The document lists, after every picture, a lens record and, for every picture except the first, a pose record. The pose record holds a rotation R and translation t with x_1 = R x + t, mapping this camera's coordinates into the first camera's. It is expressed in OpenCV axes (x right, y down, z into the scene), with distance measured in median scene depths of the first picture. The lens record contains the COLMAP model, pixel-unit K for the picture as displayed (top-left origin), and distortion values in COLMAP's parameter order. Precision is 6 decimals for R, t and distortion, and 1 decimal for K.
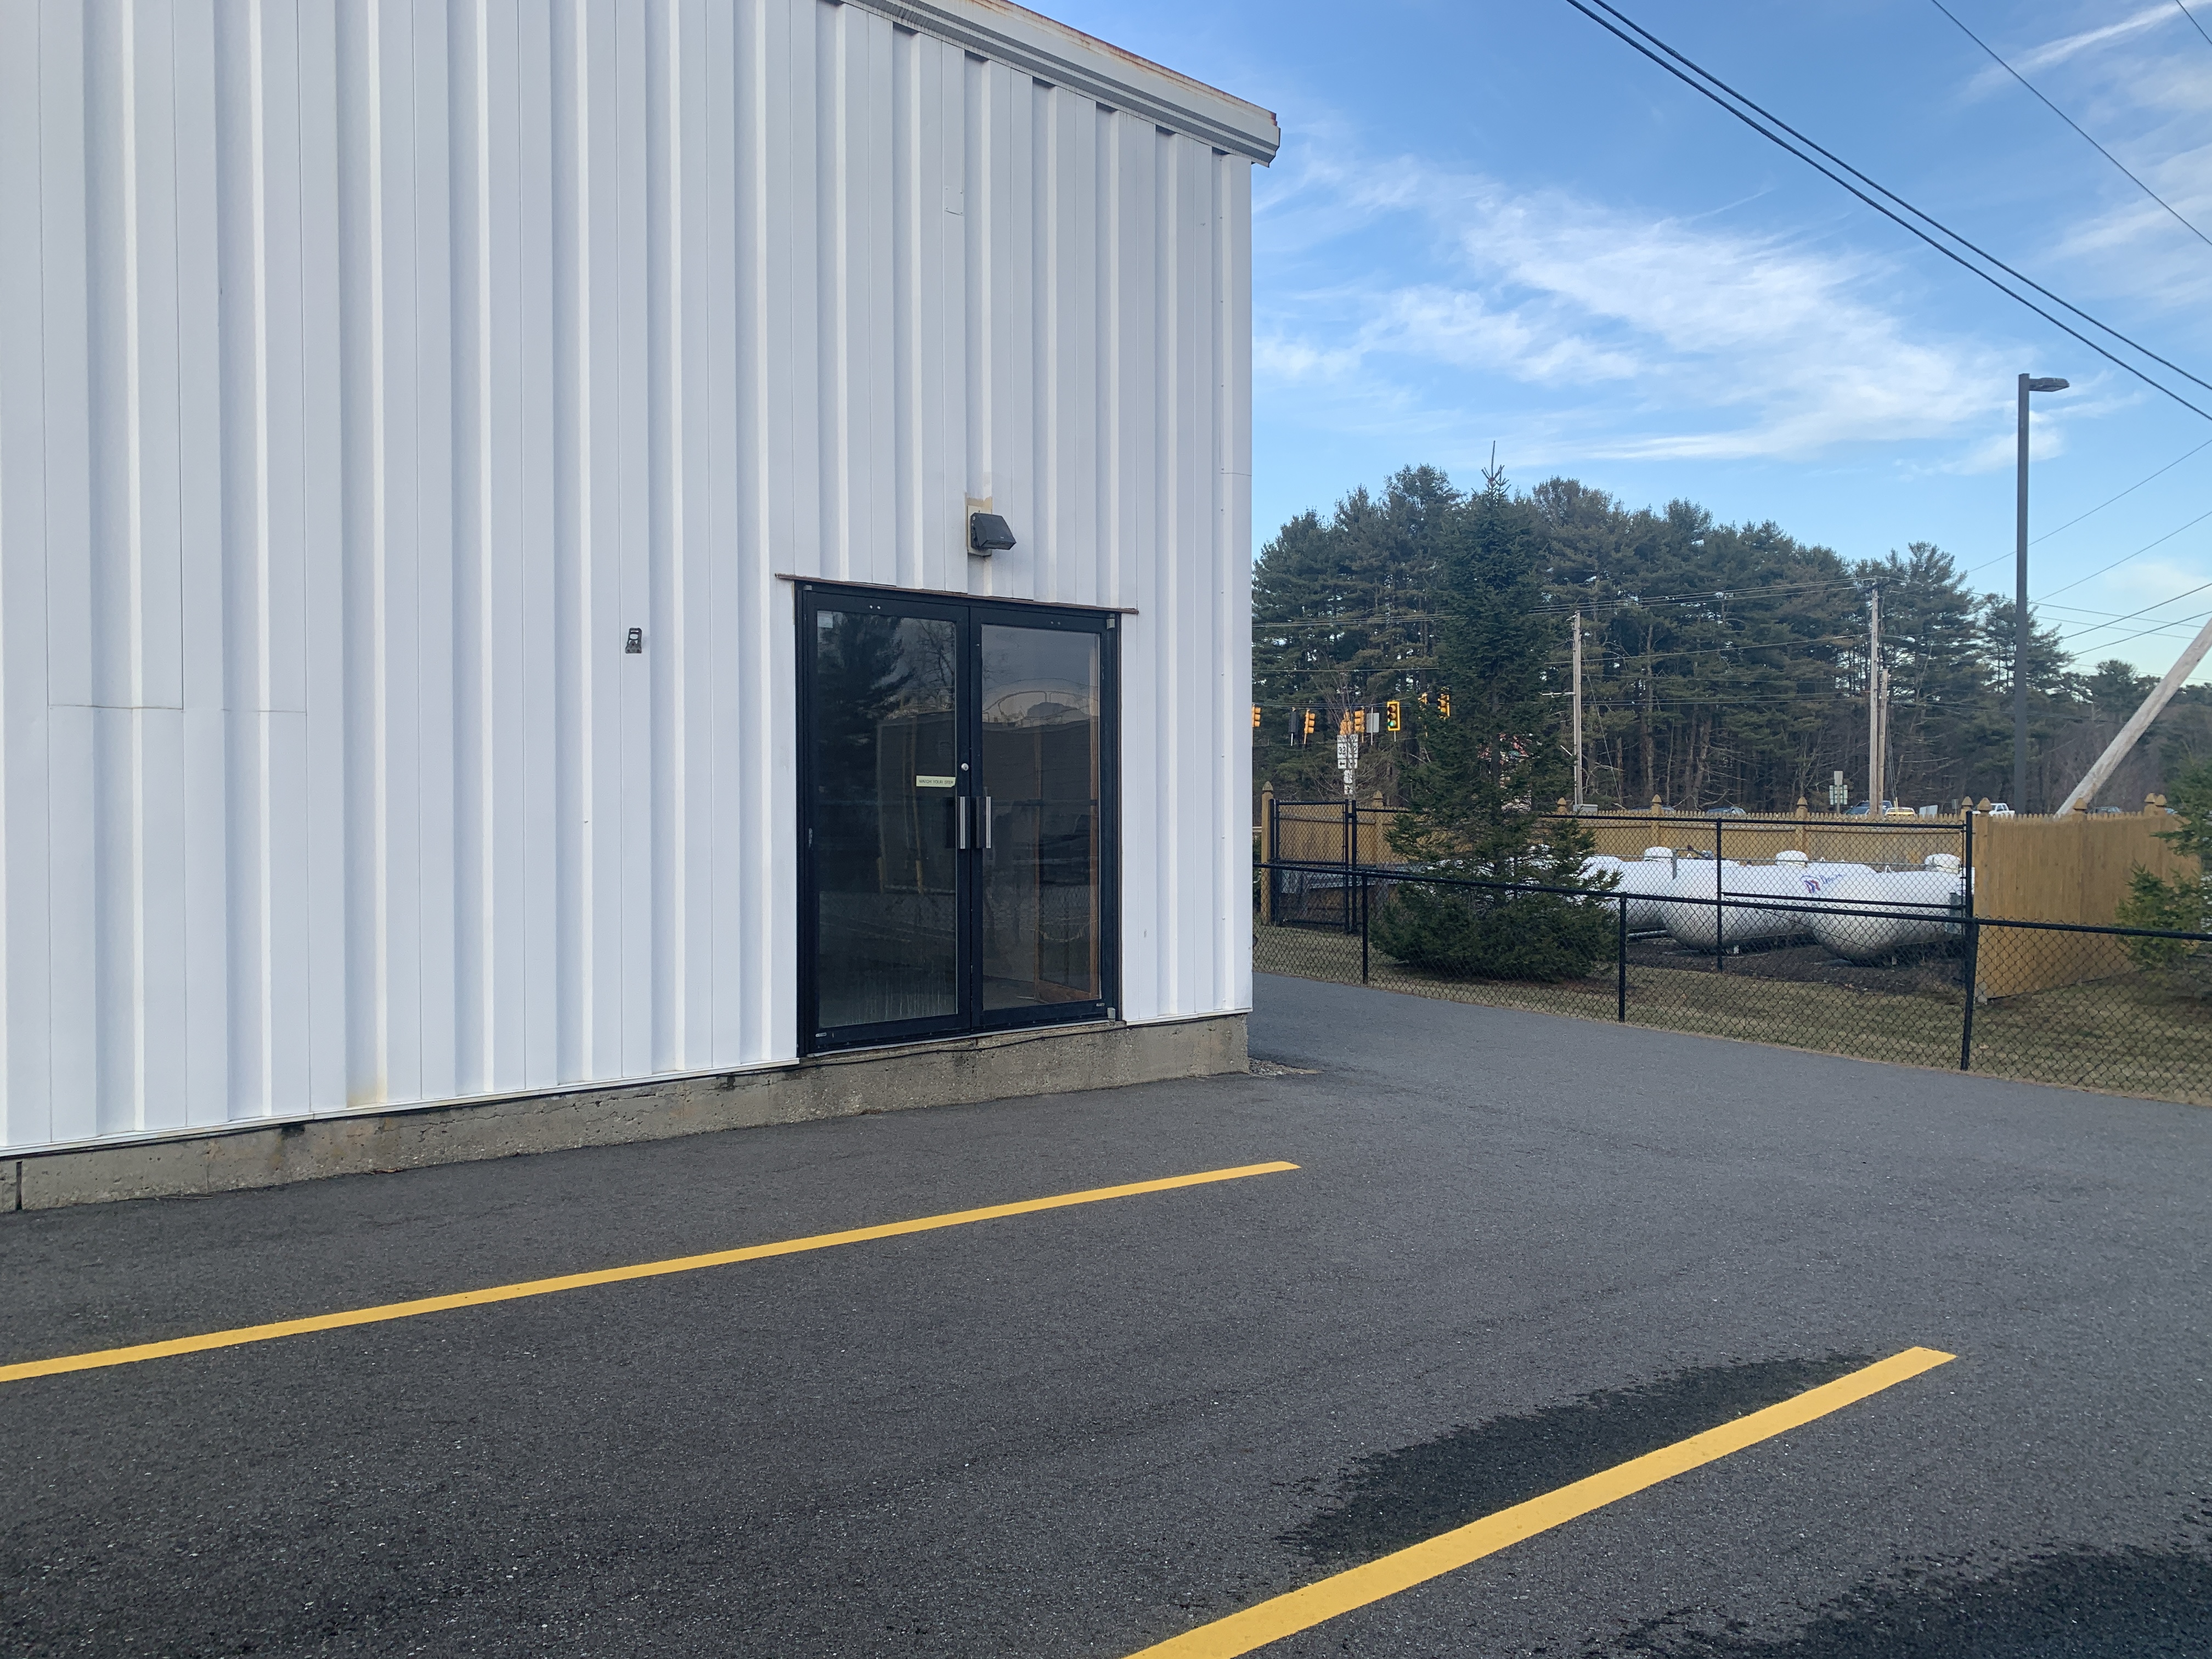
lens RADIAL K [[1692.2, 0, 1106.0], [0, 1692.2, 829.5], [0, 0, 1]] dist [0.137454, -0.004238]
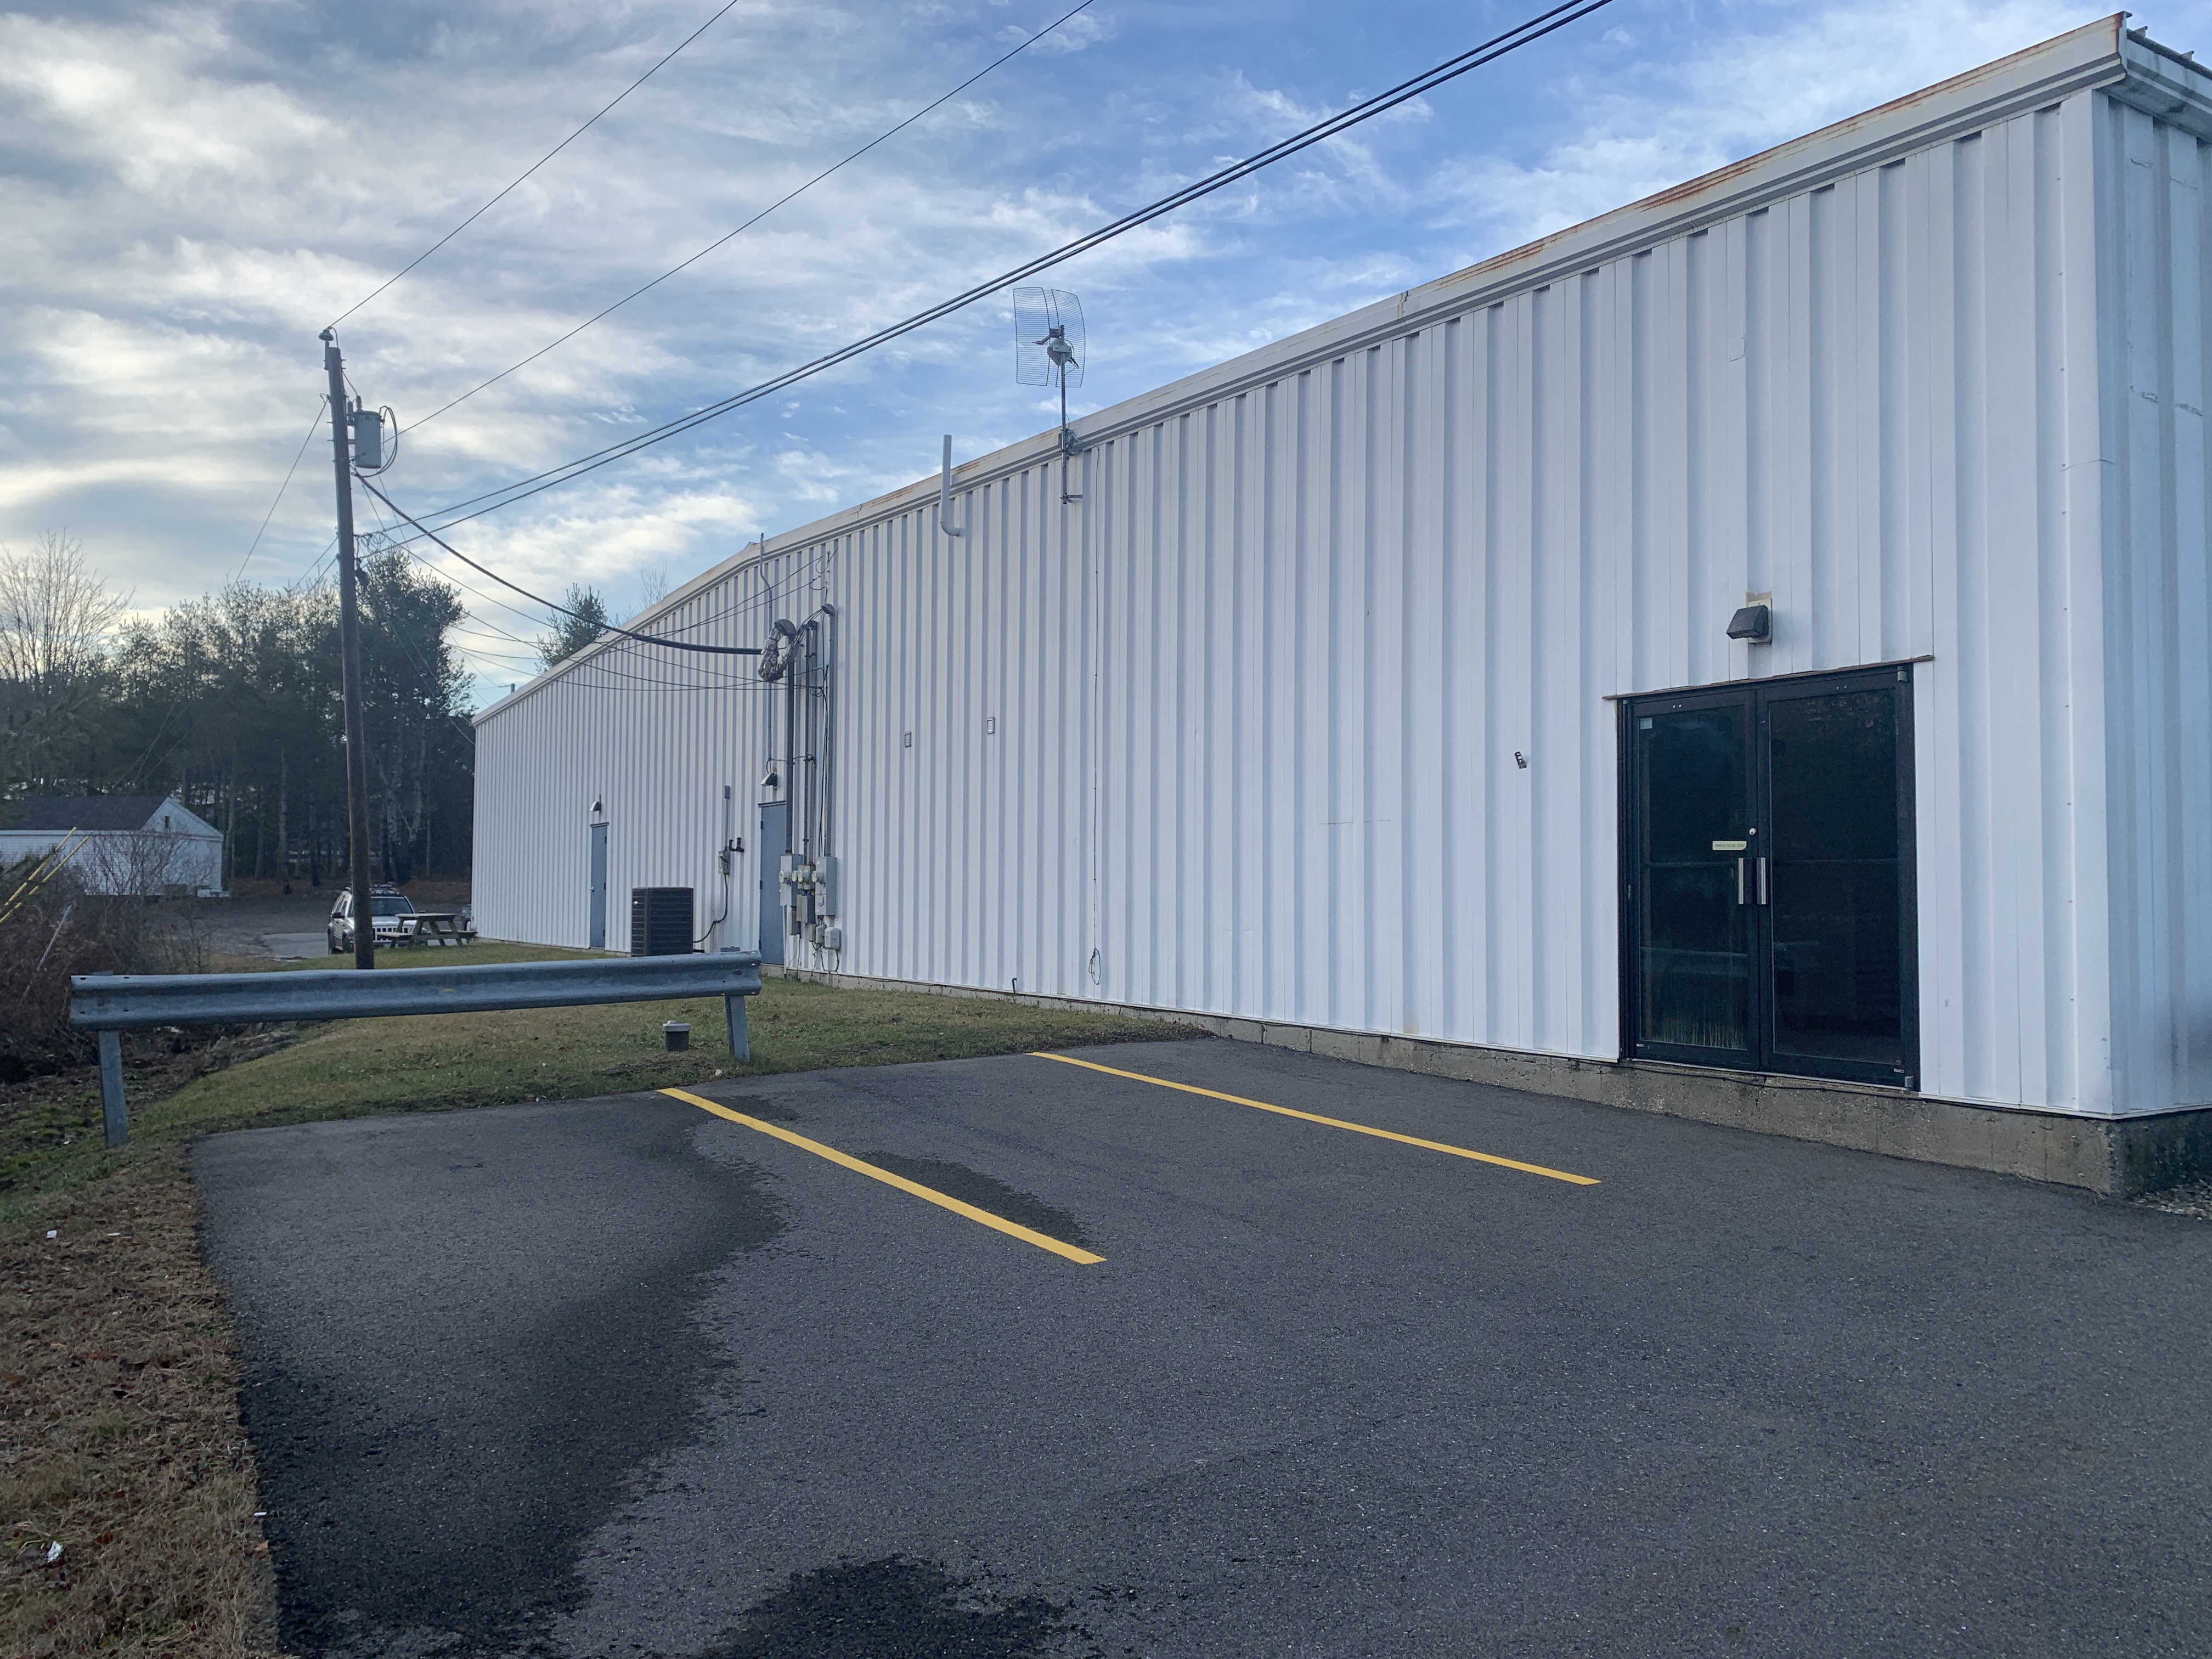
lens RADIAL K [[1692.2, 0, 1106.0], [0, 1692.2, 829.5], [0, 0, 1]] dist [0.137454, -0.004238]
pose [[-0.124092, -0.029233, -0.991840, 1.131019], [-0.008512, 0.999561, -0.028396, -0.002145], [0.992234, 0.004919, -0.124286, 0.729911]]
